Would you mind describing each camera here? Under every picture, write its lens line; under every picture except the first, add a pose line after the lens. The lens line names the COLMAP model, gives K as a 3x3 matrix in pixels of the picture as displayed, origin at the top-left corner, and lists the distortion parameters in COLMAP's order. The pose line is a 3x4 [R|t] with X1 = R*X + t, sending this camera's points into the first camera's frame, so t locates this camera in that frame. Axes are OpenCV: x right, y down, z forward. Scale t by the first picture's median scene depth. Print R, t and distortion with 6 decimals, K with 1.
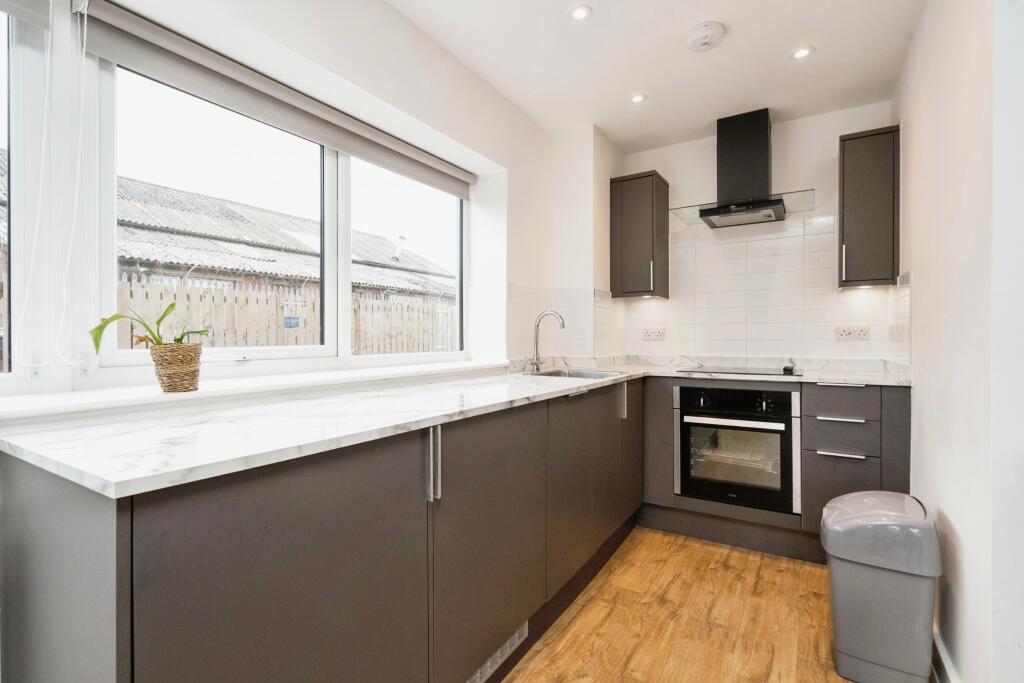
lens RADIAL K [[478.0, 0, 490.5], [0, 478.0, 335.2], [0, 0, 1]] dist [0.001096, -0.000240]
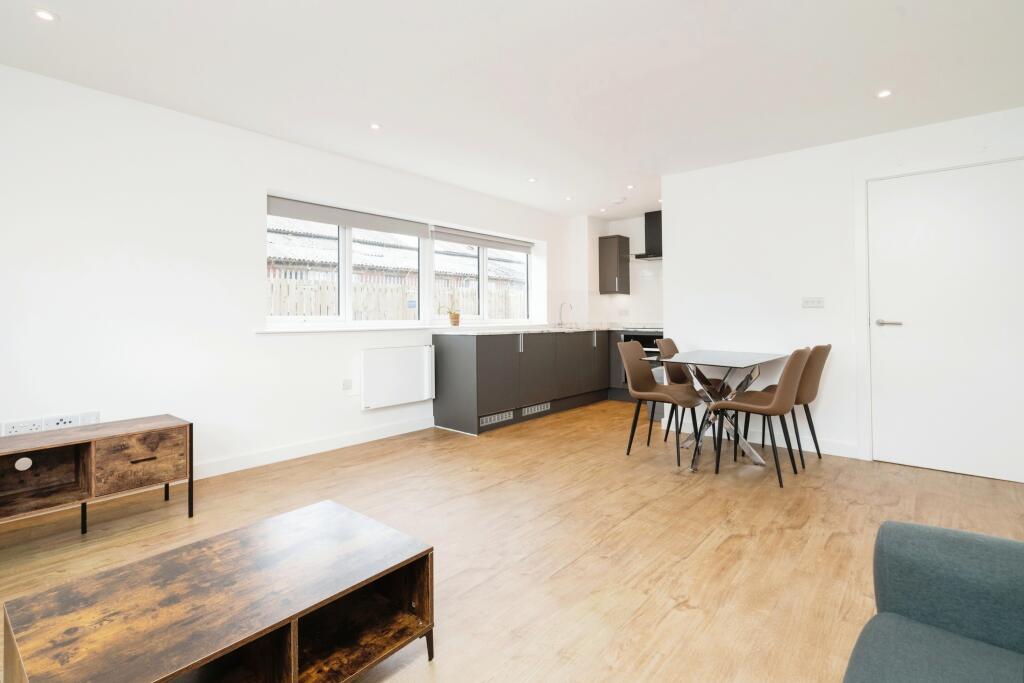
lens RADIAL K [[483.2, 0, 476.6], [0, 483.2, 308.5], [0, 0, 1]] dist [-0.004014, 0.000037]
pose [[0.986229, -0.001783, -0.165378, 0.083841], [-0.000108, 0.999935, -0.011424, 0.009578], [0.165388, 0.011285, 0.986164, -1.343440]]
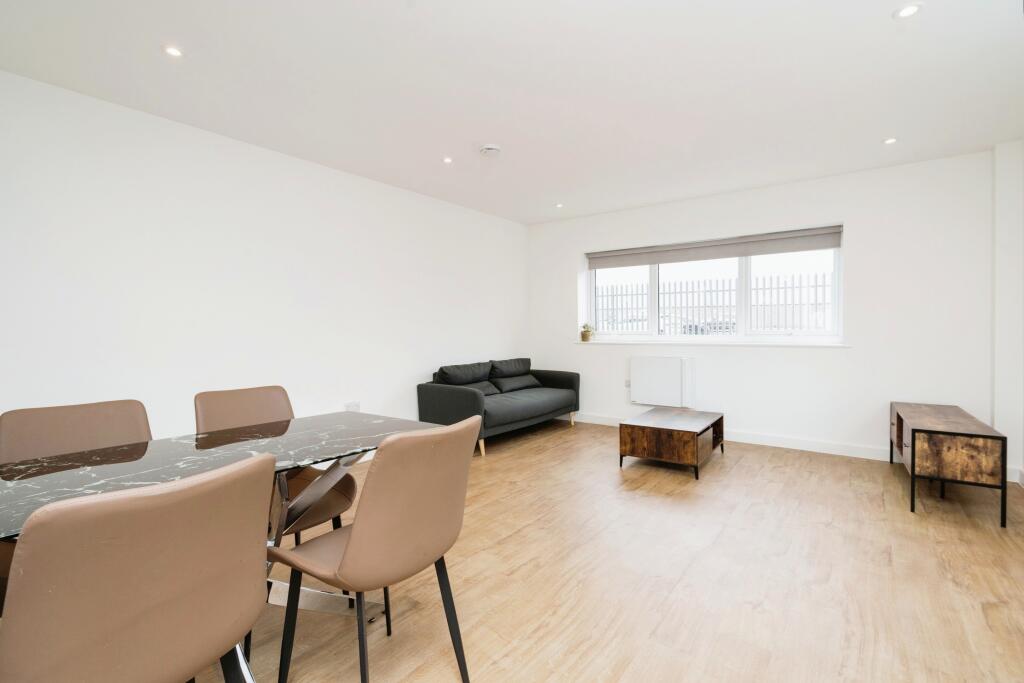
lens RADIAL K [[478.0, 0, 507.6], [0, 478.0, 336.2], [0, 0, 1]] dist [0.001096, -0.000240]
pose [[-0.998912, 0.007926, 0.045966, 0.204645], [0.008499, 0.999888, 0.012286, 0.002789], [-0.045863, 0.012663, -0.998867, 0.609930]]
